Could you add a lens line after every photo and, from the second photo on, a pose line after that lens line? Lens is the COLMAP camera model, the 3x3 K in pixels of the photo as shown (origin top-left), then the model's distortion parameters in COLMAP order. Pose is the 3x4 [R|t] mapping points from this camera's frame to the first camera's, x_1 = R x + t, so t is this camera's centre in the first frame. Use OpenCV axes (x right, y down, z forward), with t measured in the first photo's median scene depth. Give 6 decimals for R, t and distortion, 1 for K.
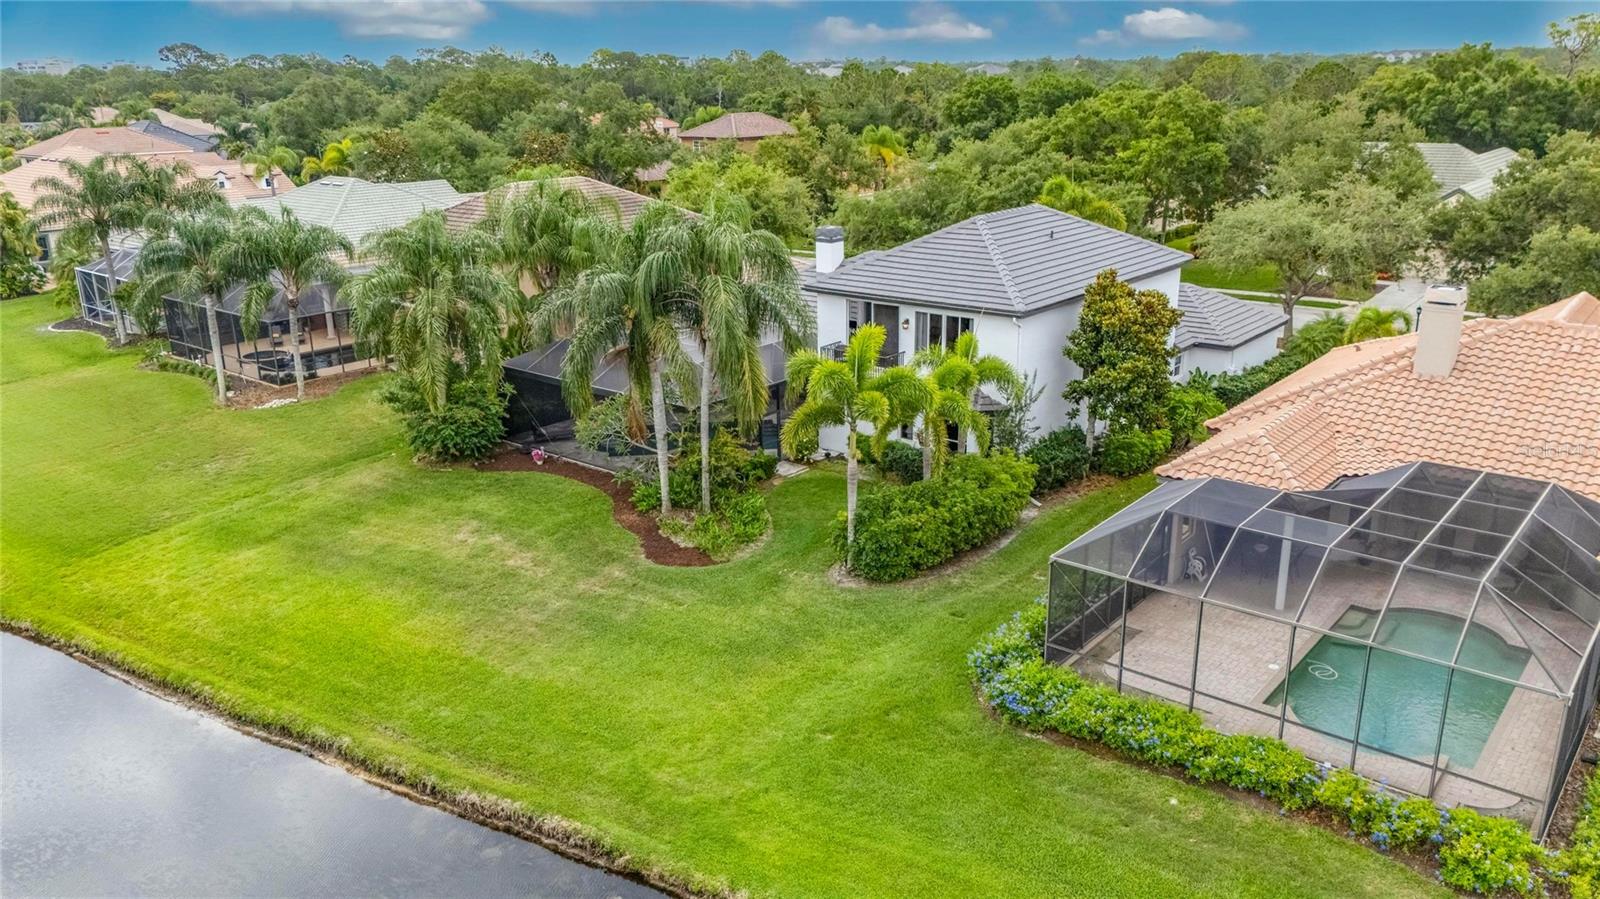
lens RADIAL K [[1175.3, 0, 800.0], [0, 1175.3, 449.5], [0, 0, 1]] dist [0.073989, -0.073290]
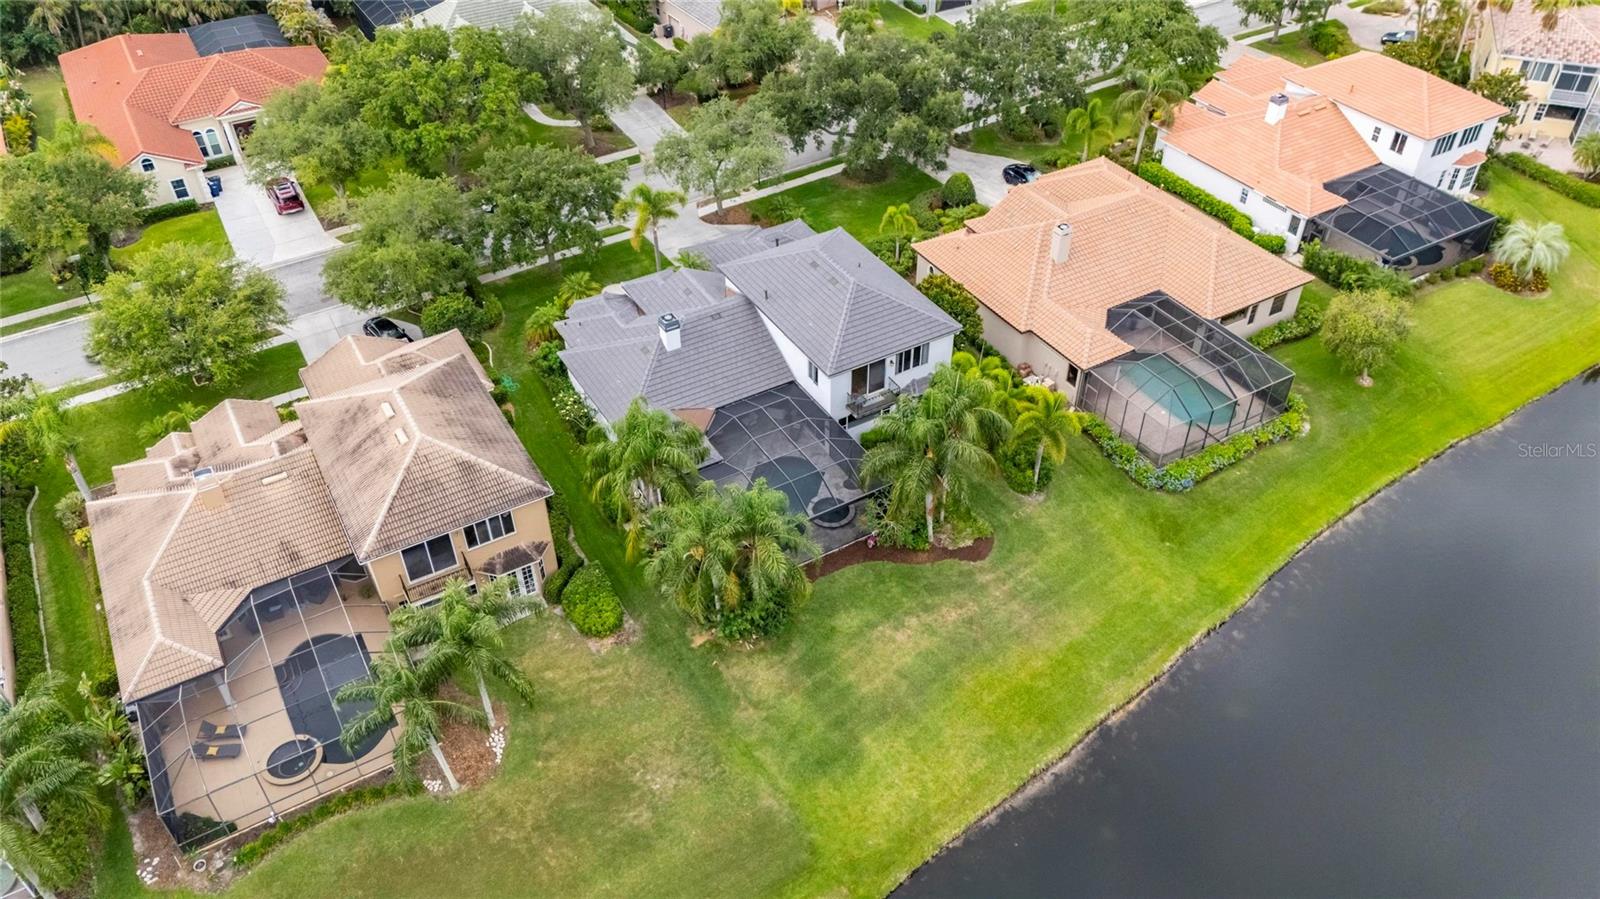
lens RADIAL K [[1175.3, 0, 800.0], [0, 1175.3, 449.5], [0, 0, 1]] dist [0.073989, -0.073290]
pose [[0.332663, -0.595565, 0.731189, -1.419745], [0.288043, 0.802465, 0.522572, -1.048849], [-0.897979, 0.036774, 0.438499, 0.464943]]
